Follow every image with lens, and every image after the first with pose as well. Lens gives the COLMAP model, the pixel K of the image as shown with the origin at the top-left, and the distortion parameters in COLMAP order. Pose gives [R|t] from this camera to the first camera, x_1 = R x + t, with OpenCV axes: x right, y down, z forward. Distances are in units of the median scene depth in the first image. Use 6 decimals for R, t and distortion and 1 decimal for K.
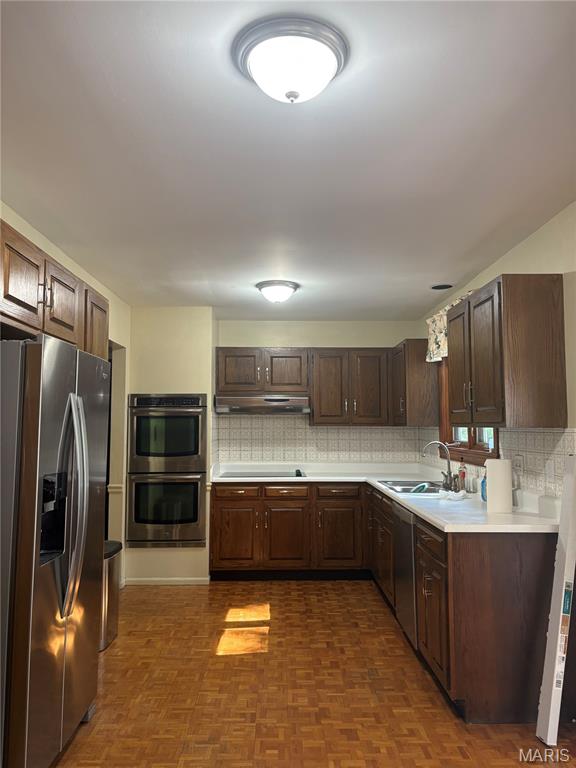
lens RADIAL K [[590.7, 0, 283.7], [0, 590.7, 385.0], [0, 0, 1]] dist [0.058582, -0.019282]
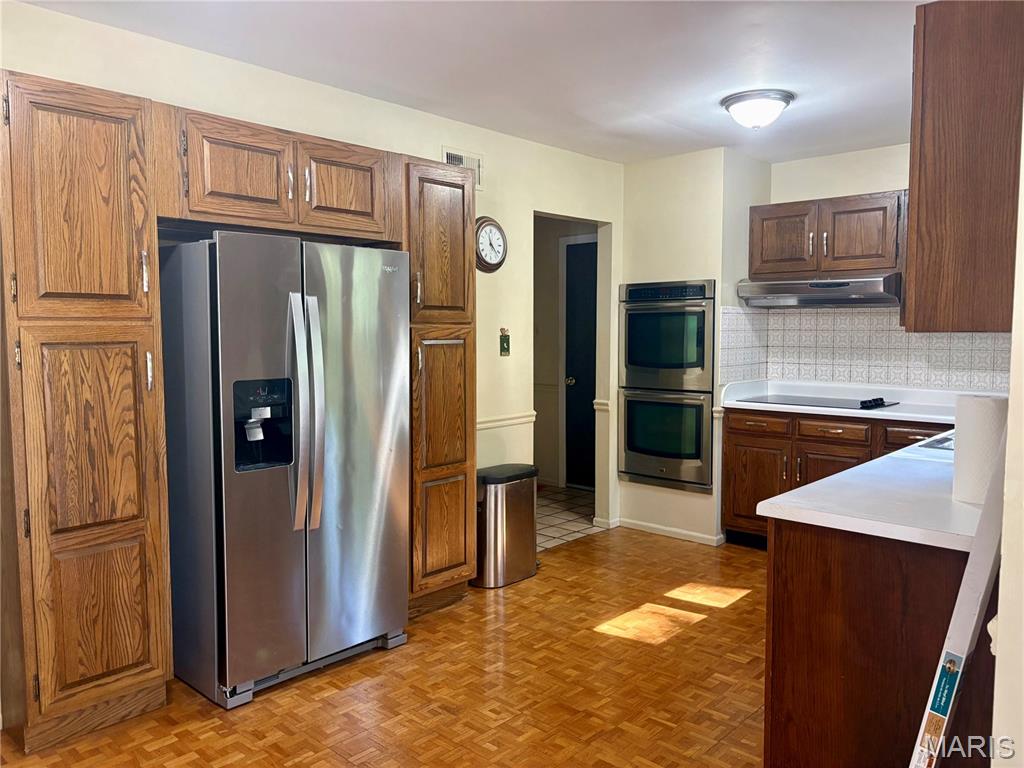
lens RADIAL K [[787.6, 0, 508.6], [0, 787.6, 382.4], [0, 0, 1]] dist [0.058582, -0.019282]
pose [[0.732122, 0.051470, -0.679226, 0.326320], [0.048112, 0.990744, 0.126934, 0.004882], [0.679472, -0.125610, 0.722869, 0.158882]]
